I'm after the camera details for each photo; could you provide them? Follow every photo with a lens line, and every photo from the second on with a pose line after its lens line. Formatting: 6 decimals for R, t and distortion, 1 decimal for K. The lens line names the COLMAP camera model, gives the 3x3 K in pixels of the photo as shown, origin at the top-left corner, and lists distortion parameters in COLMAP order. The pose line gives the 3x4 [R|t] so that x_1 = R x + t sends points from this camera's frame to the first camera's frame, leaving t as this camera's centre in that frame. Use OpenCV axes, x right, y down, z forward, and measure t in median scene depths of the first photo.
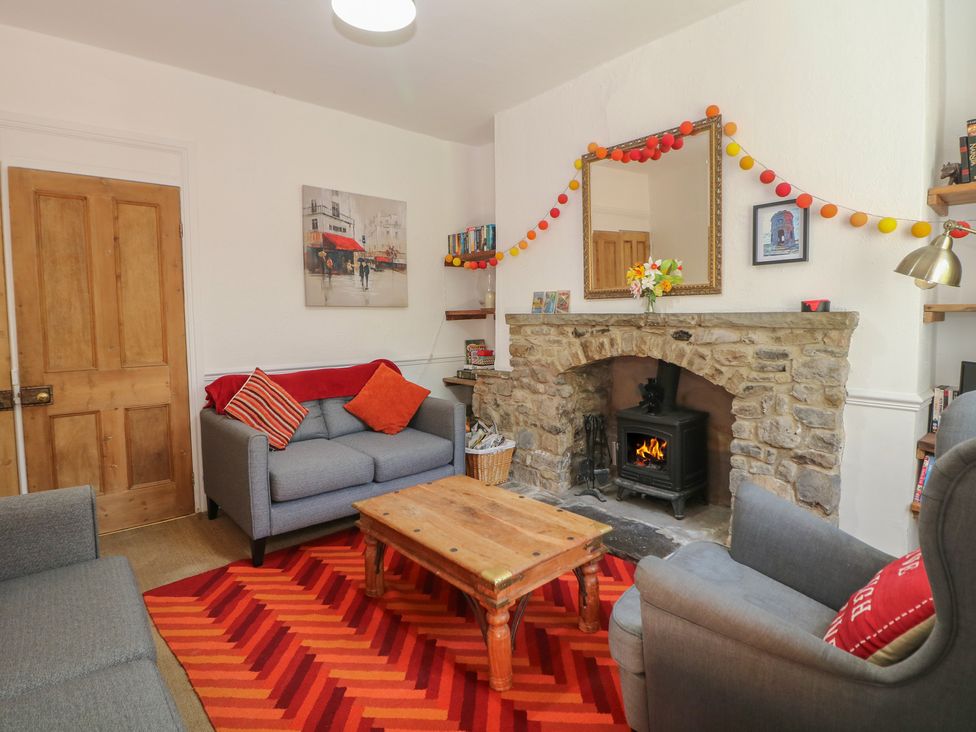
lens RADIAL K [[546.3, 0, 491.8], [0, 546.3, 342.7], [0, 0, 1]] dist [-0.001281, -0.013552]
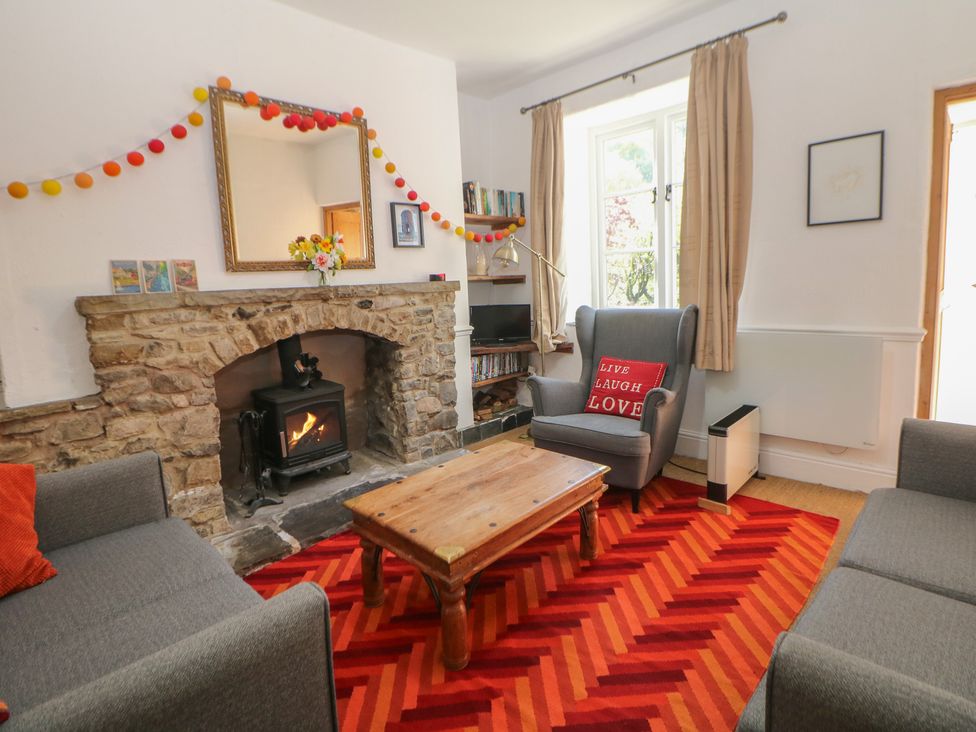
lens RADIAL K [[519.4, 0, 490.3], [0, 519.4, 334.7], [0, 0, 1]] dist [-0.002569, -0.012255]
pose [[-0.102445, -0.090797, 0.990586, -0.762074], [0.098077, 0.990052, 0.100891, -0.034413], [-0.989892, 0.107489, -0.092520, 0.857561]]
